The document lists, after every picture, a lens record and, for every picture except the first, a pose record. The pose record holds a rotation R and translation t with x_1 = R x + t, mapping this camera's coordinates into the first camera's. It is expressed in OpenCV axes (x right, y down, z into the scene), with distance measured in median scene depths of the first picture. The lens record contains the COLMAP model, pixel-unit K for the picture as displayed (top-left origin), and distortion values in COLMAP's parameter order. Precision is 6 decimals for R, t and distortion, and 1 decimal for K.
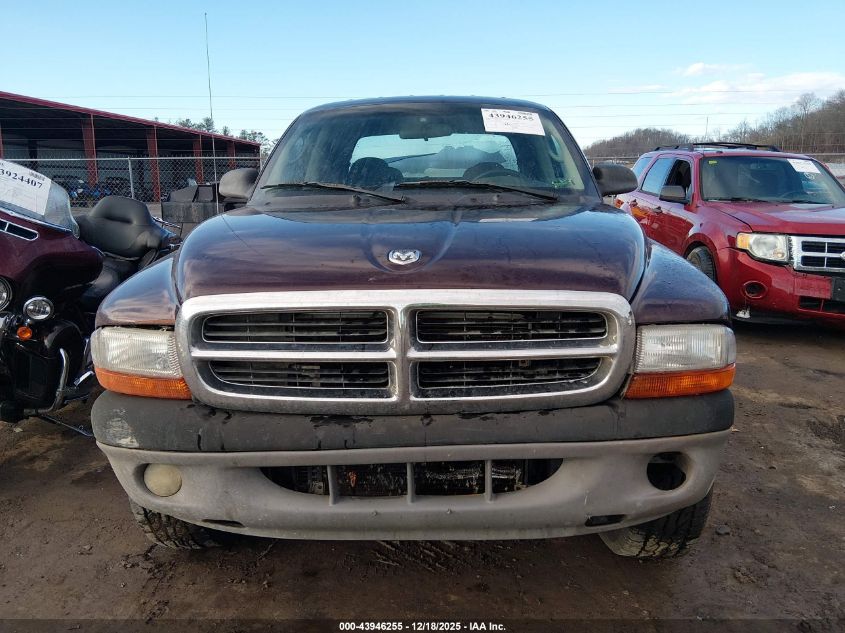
lens RADIAL K [[621.9, 0, 422.5], [0, 621.9, 316.5], [0, 0, 1]] dist [0.074990, -0.102112]
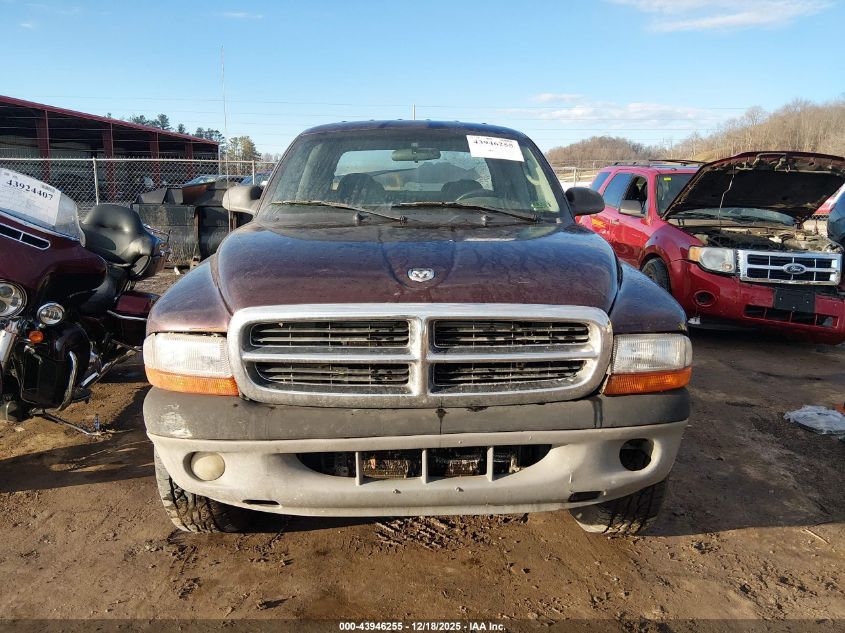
lens RADIAL K [[621.9, 0, 422.5], [0, 621.9, 316.5], [0, 0, 1]] dist [0.074990, -0.102112]
pose [[0.997914, 0.005649, 0.064315, -0.076742], [-0.005333, 0.999973, -0.005090, -0.008142], [-0.064342, 0.004737, 0.997917, -0.137785]]
